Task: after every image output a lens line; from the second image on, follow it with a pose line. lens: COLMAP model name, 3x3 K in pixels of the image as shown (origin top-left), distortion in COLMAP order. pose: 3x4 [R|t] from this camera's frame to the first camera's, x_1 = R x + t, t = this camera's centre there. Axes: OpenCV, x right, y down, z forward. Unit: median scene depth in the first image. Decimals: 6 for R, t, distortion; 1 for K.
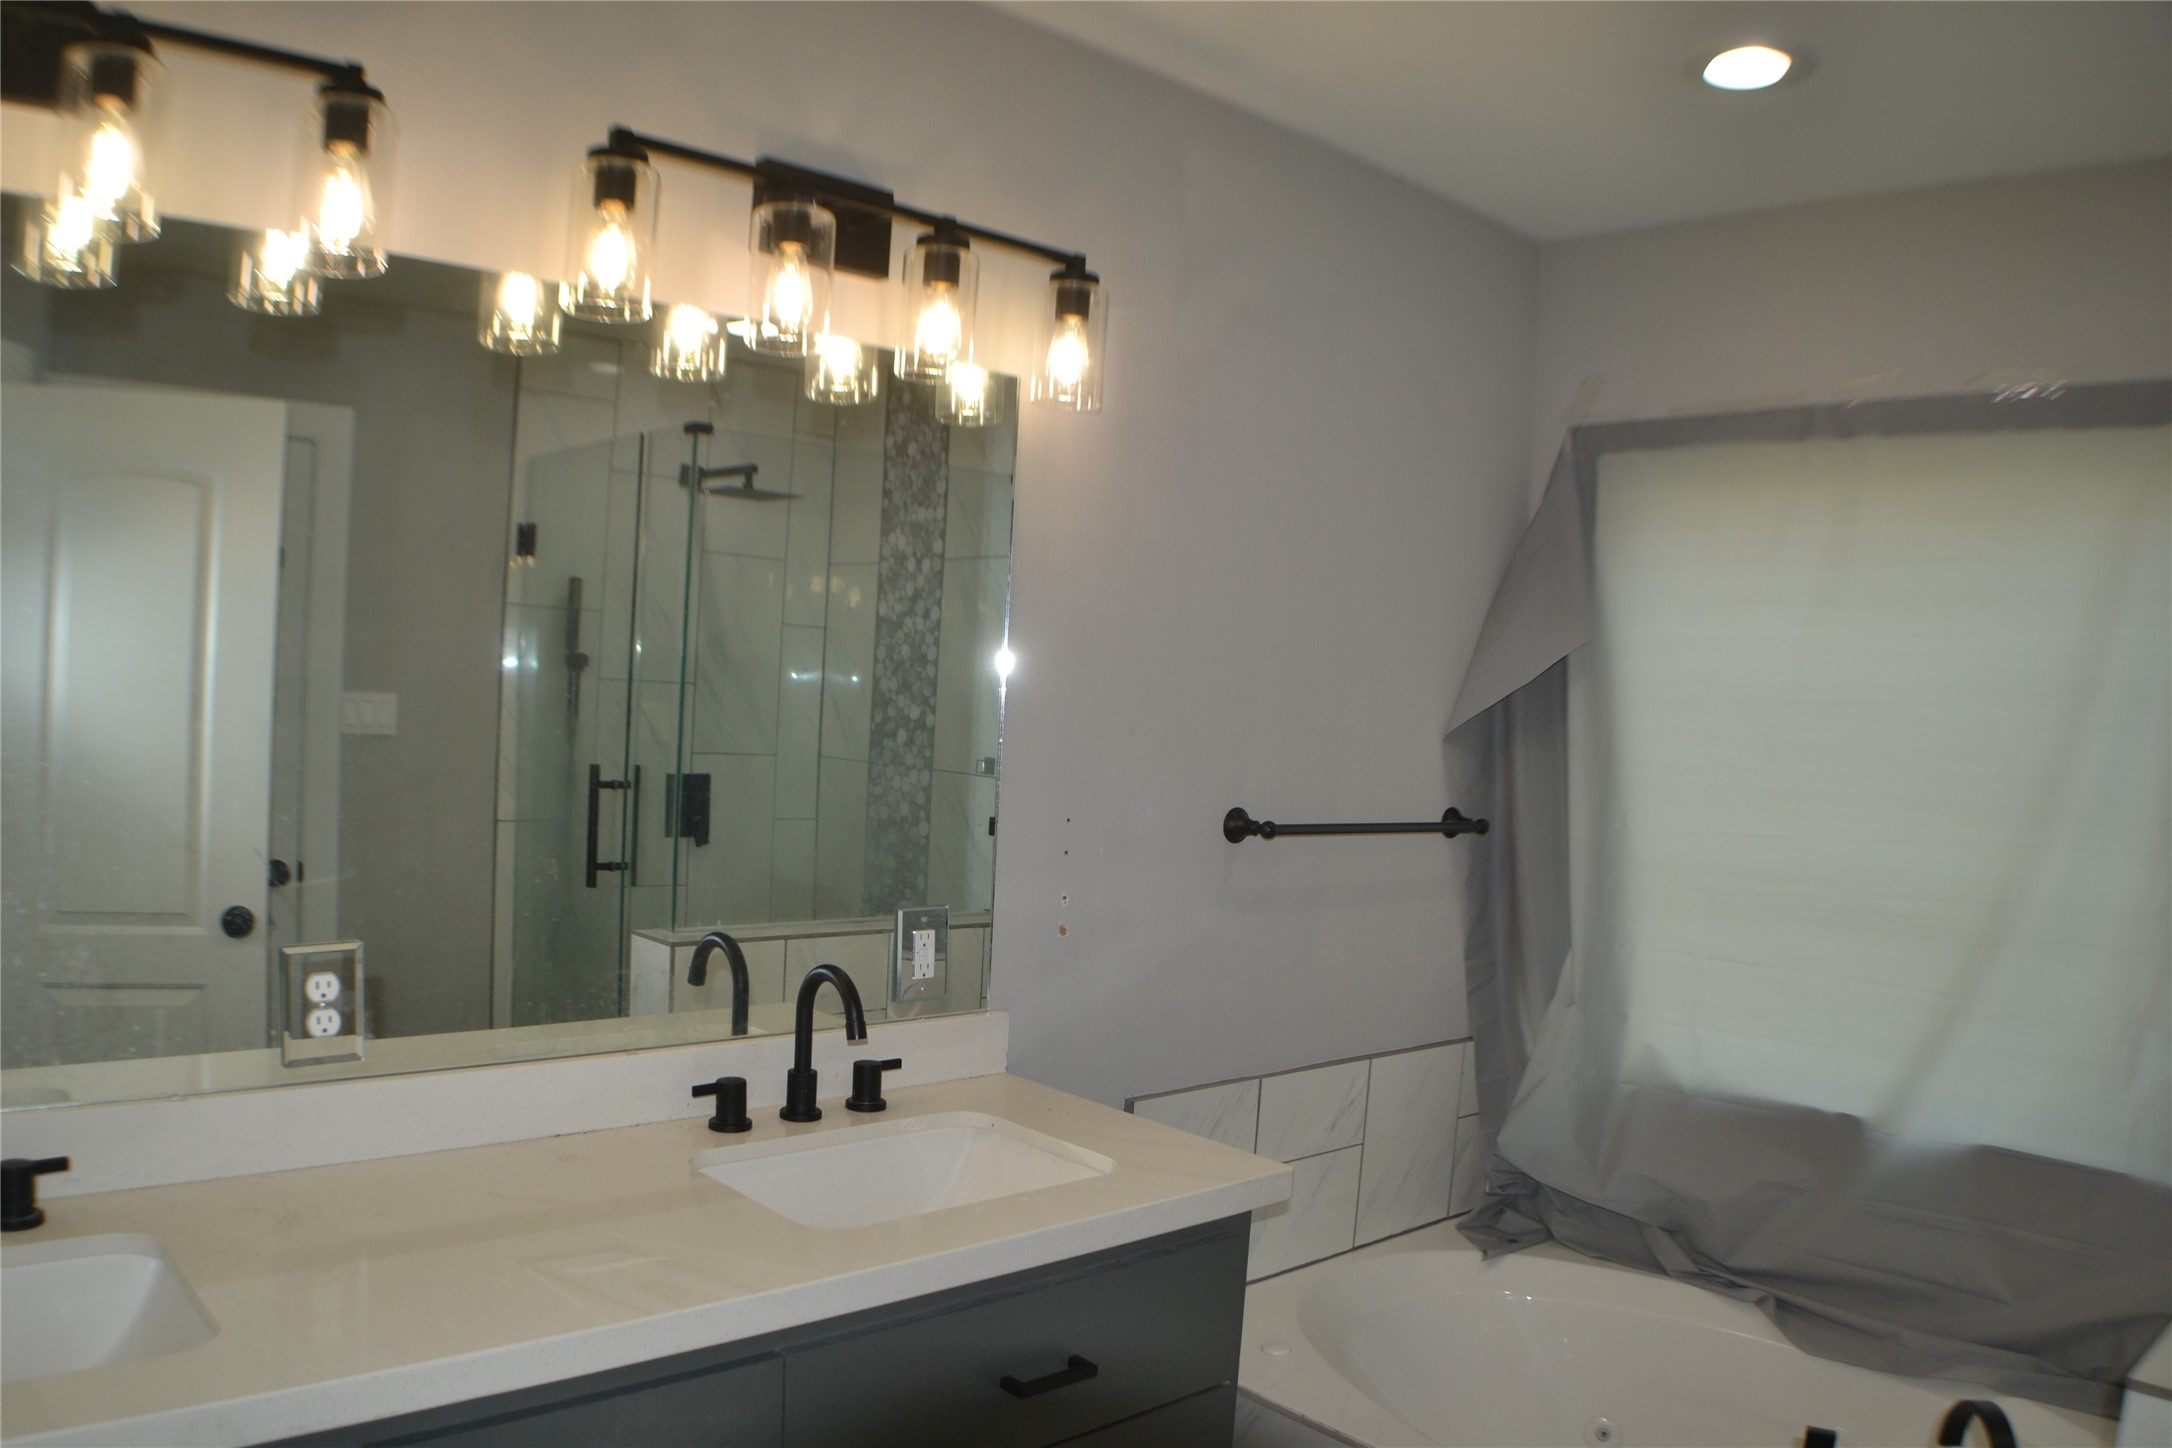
lens RADIAL K [[1673.9, 0, 1086.0], [0, 1673.9, 724.0], [0, 0, 1]] dist [-0.138613, 0.000795]
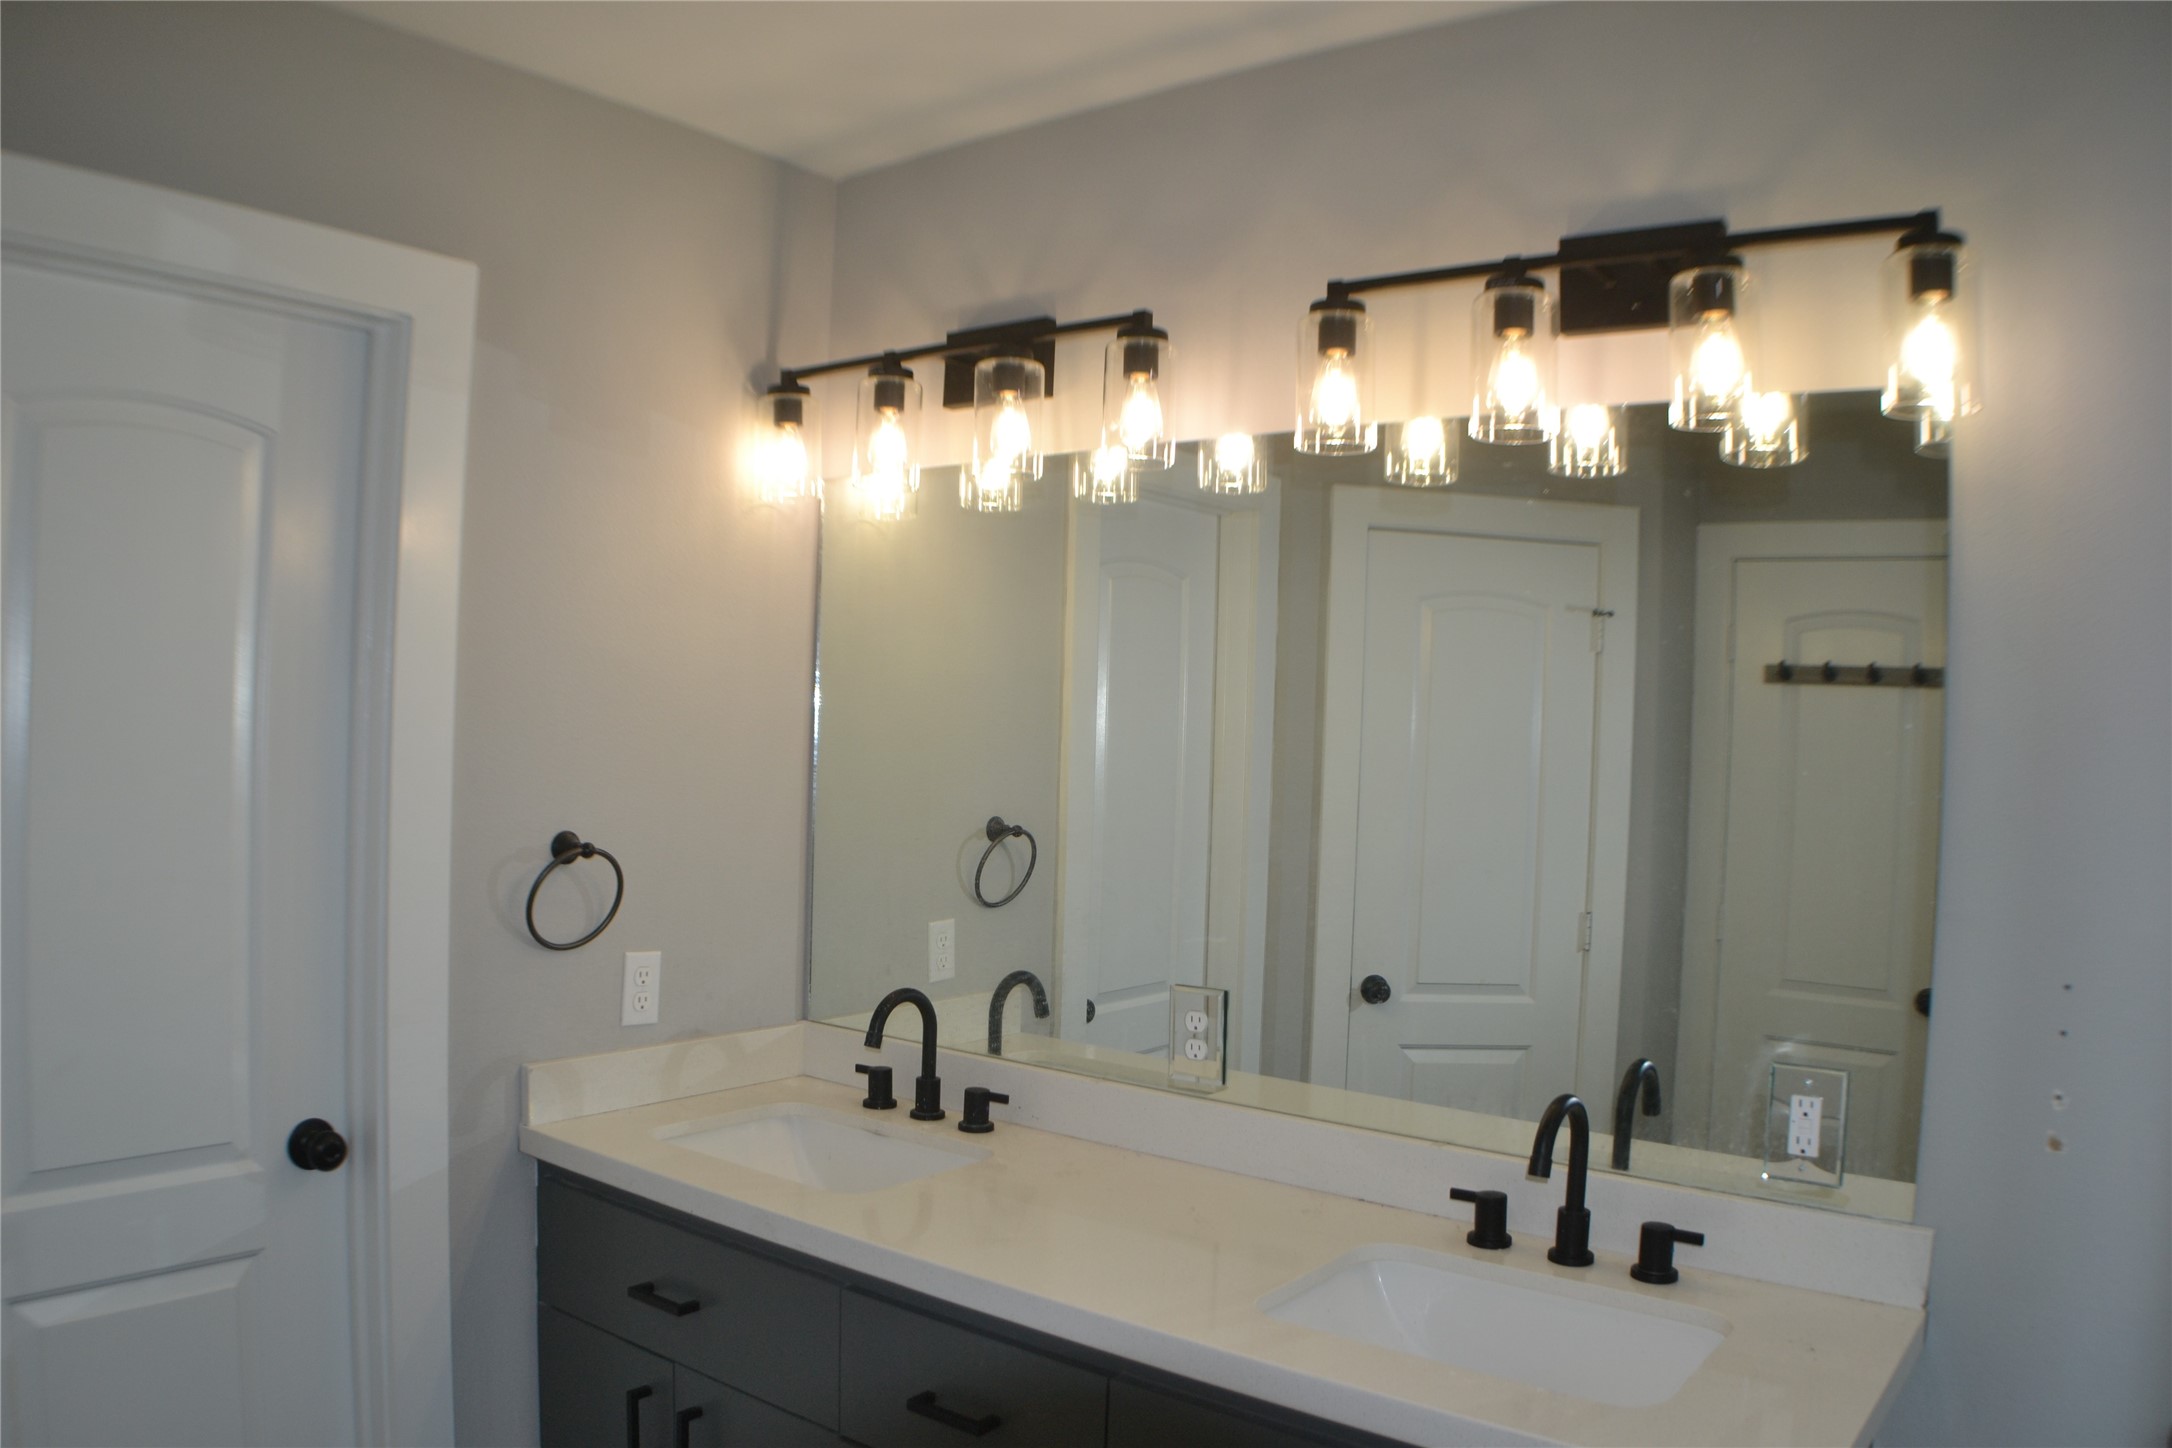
lens RADIAL K [[1600.3, 0, 1087.8], [0, 1600.3, 755.2], [0, 0, 1]] dist [-0.224888, 0.112124]
pose [[0.178389, -0.038575, -0.983204, 0.640365], [-0.059217, 0.996999, -0.049860, 0.019053], [0.982176, 0.067117, 0.175570, 0.588790]]
